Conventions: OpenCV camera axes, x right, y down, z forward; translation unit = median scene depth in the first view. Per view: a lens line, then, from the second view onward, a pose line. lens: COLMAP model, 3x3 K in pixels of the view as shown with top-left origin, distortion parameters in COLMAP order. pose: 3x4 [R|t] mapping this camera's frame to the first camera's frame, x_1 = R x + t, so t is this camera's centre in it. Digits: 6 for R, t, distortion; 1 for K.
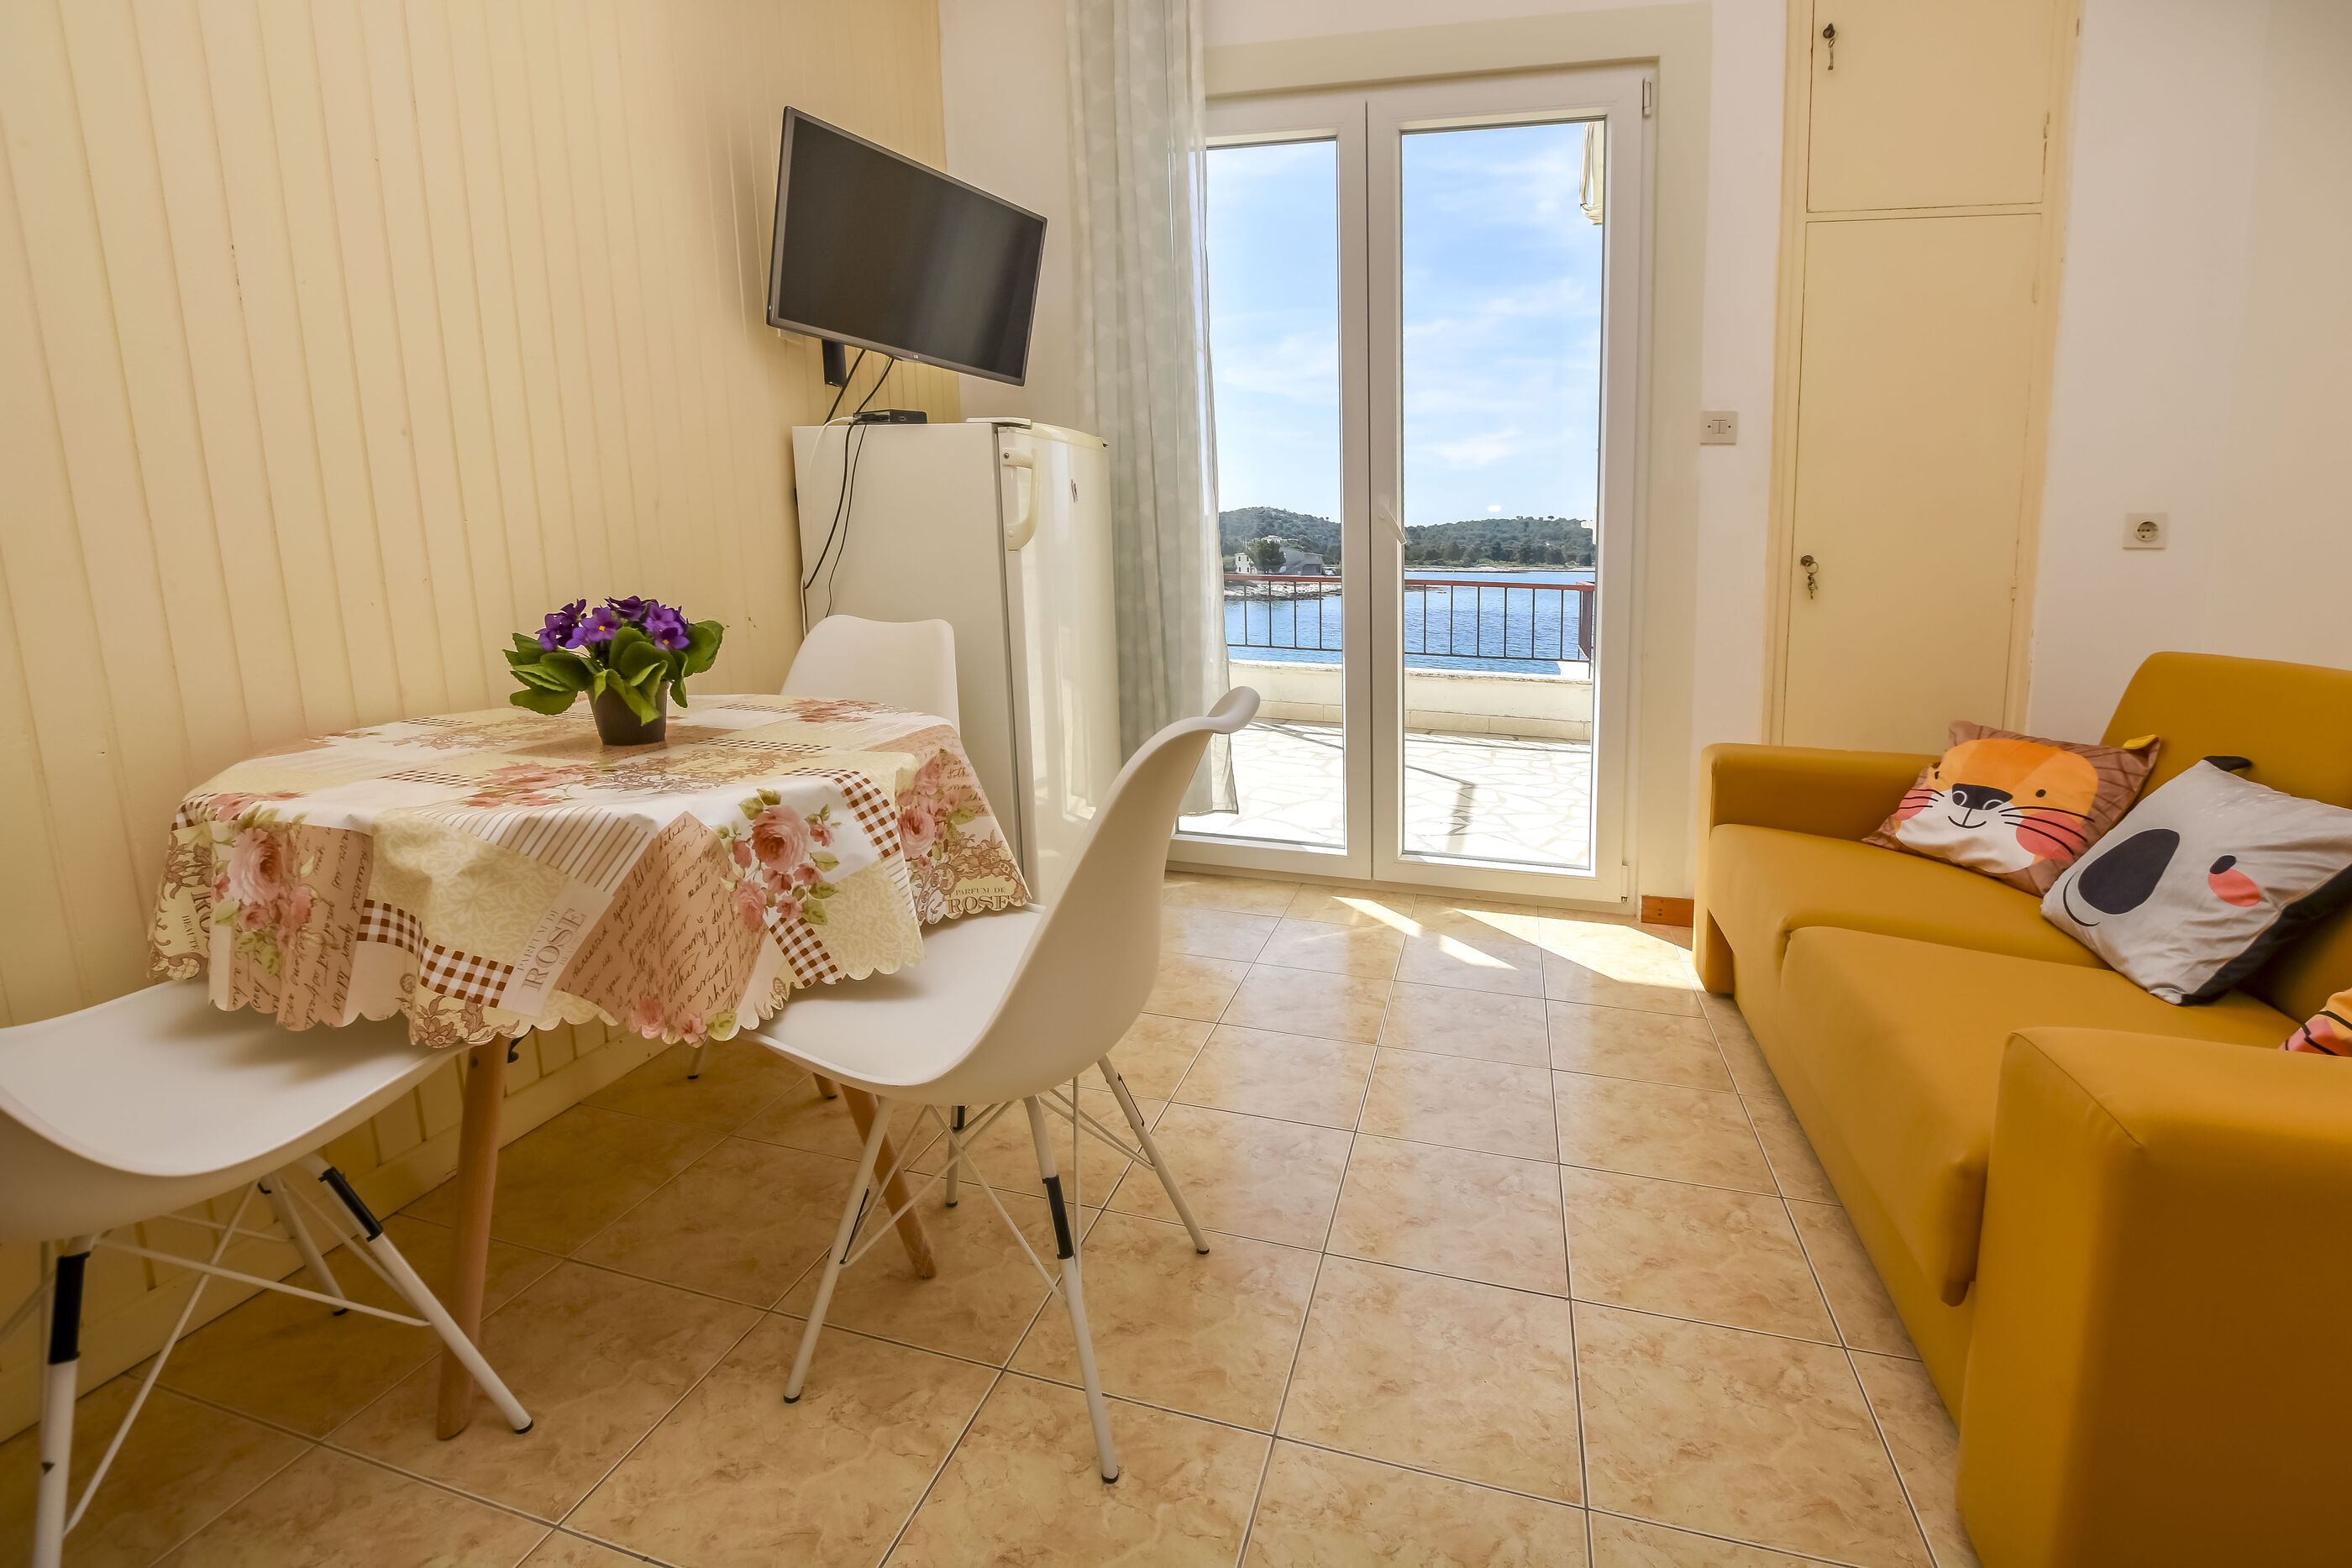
lens RADIAL K [[1075.2, 0, 1183.5], [0, 1075.2, 774.8], [0, 0, 1]] dist [-0.030919, 0.004915]
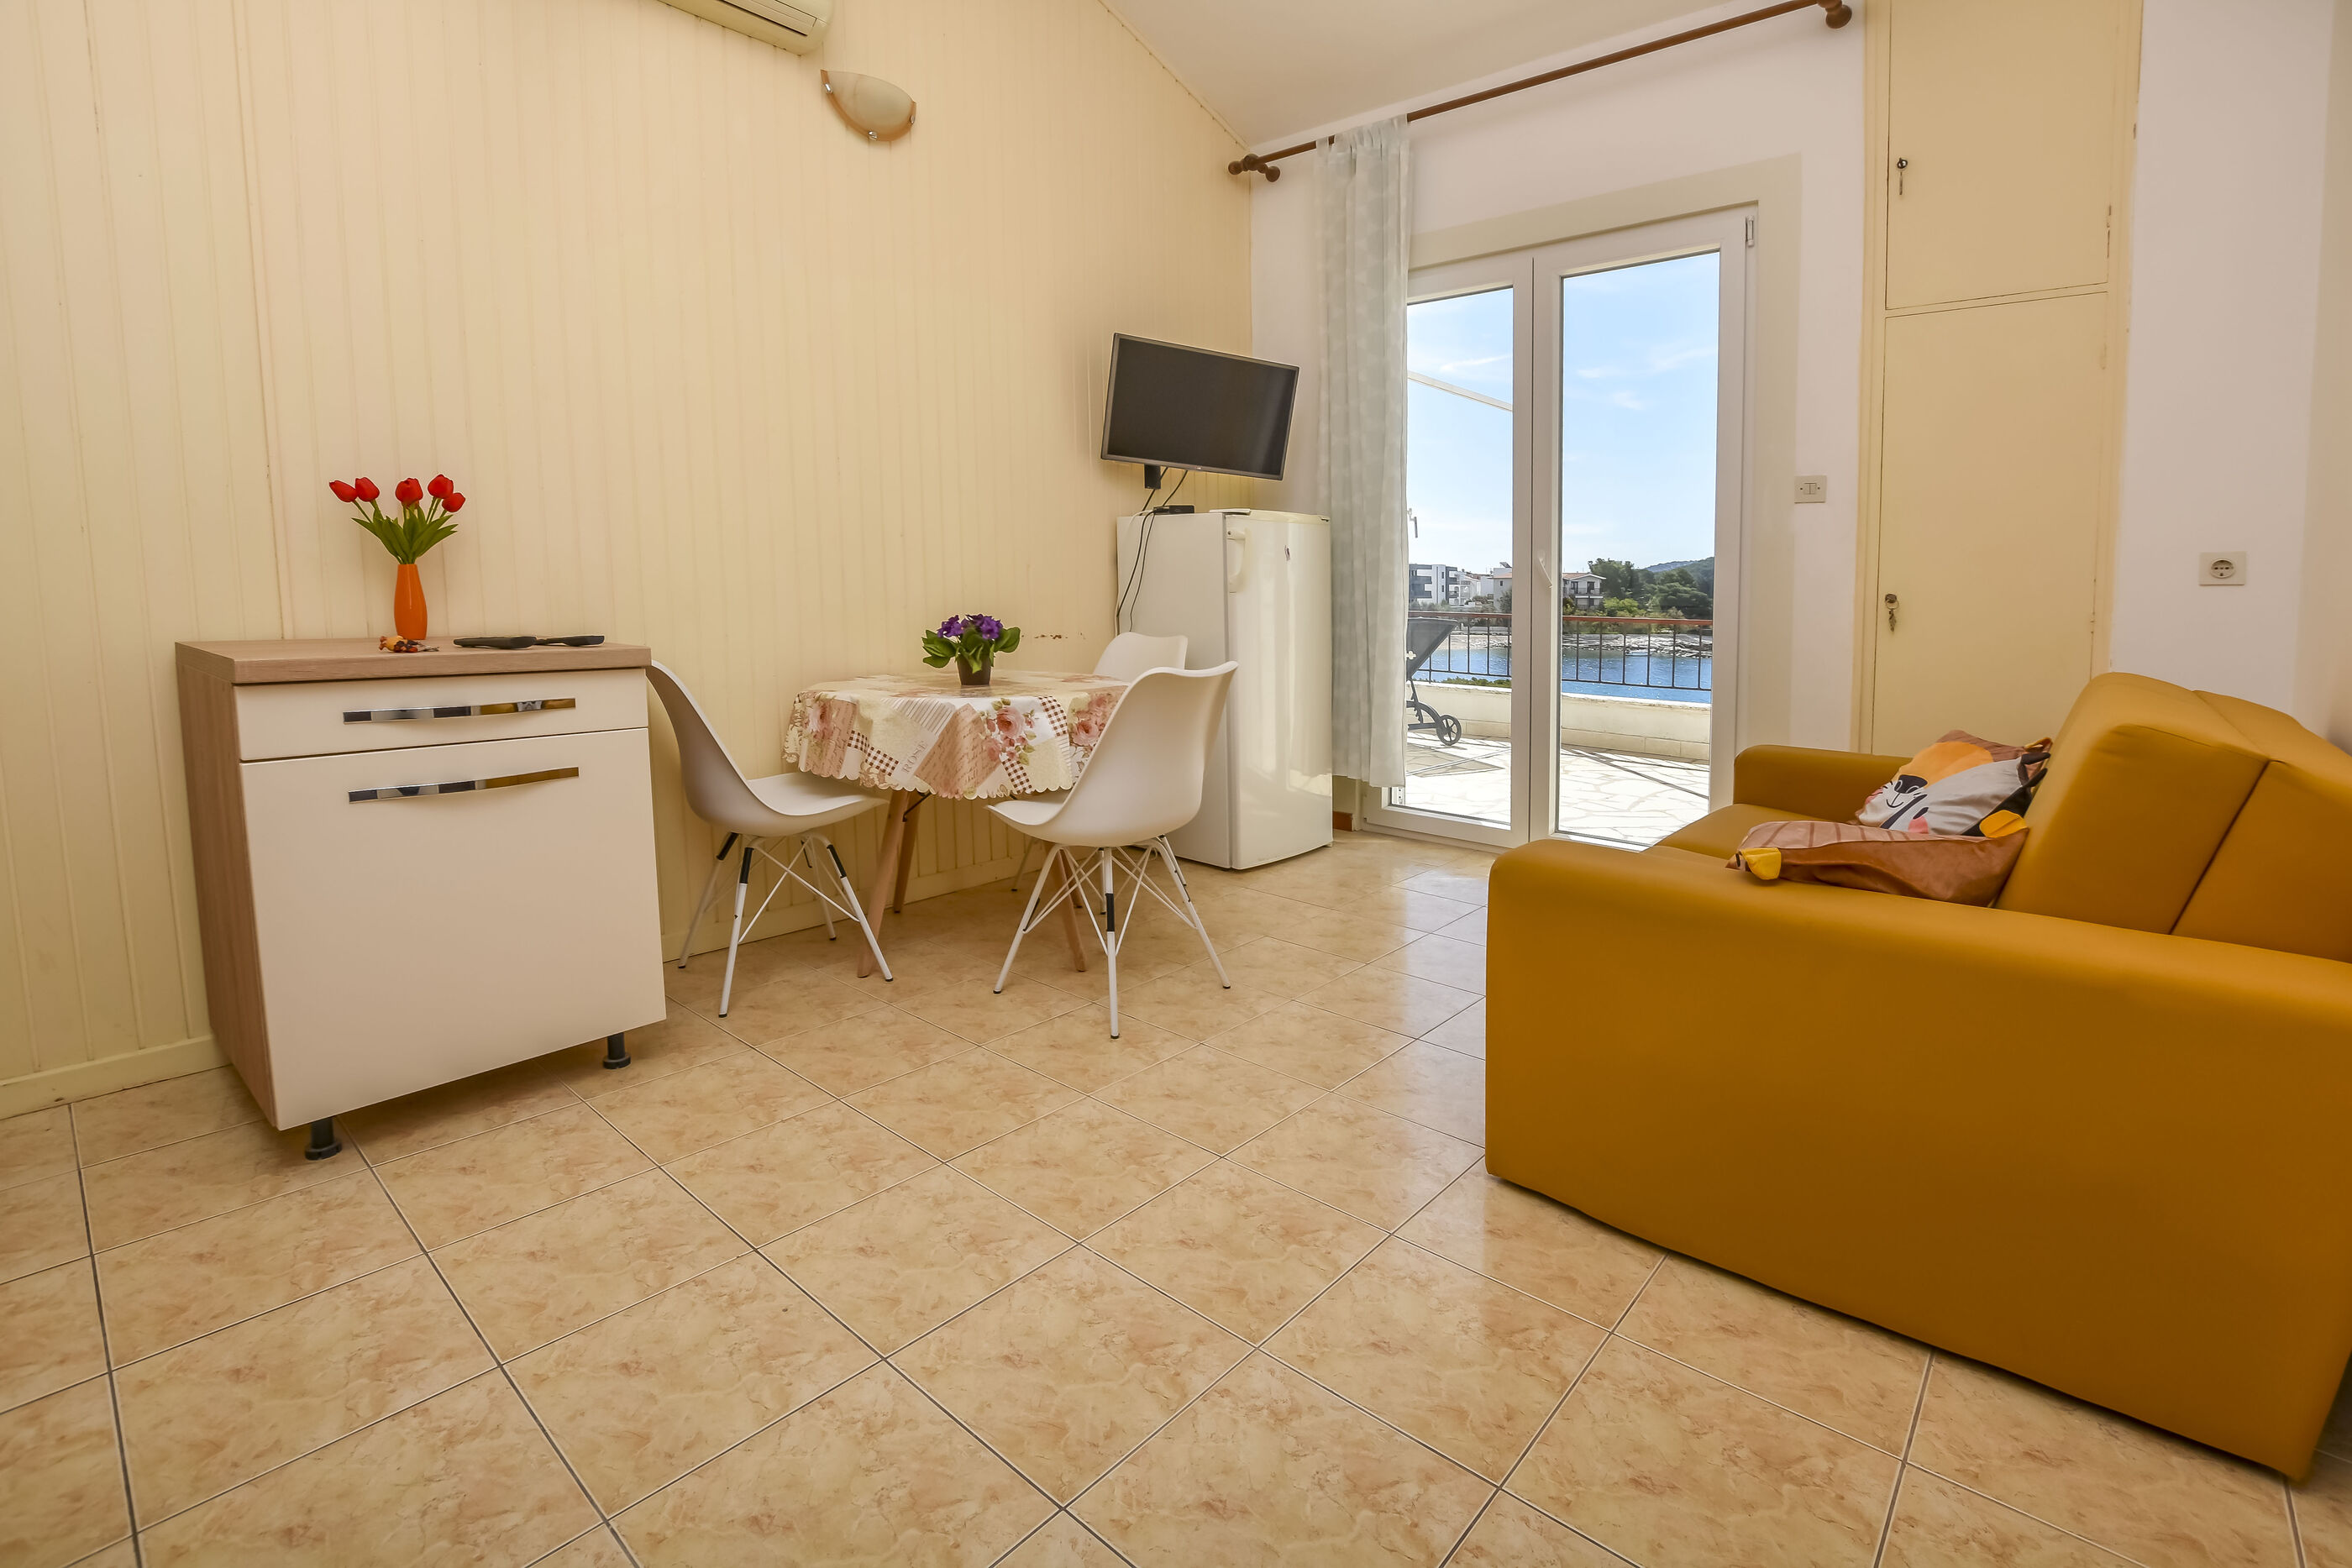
lens RADIAL K [[1075.2, 0, 1183.5], [0, 1075.2, 774.8], [0, 0, 1]] dist [-0.030919, 0.004915]
pose [[0.906215, 0.064730, -0.417833, 0.748112], [-0.082610, 0.996273, -0.024828, 0.166231], [0.414668, 0.057016, 0.908185, -0.724038]]
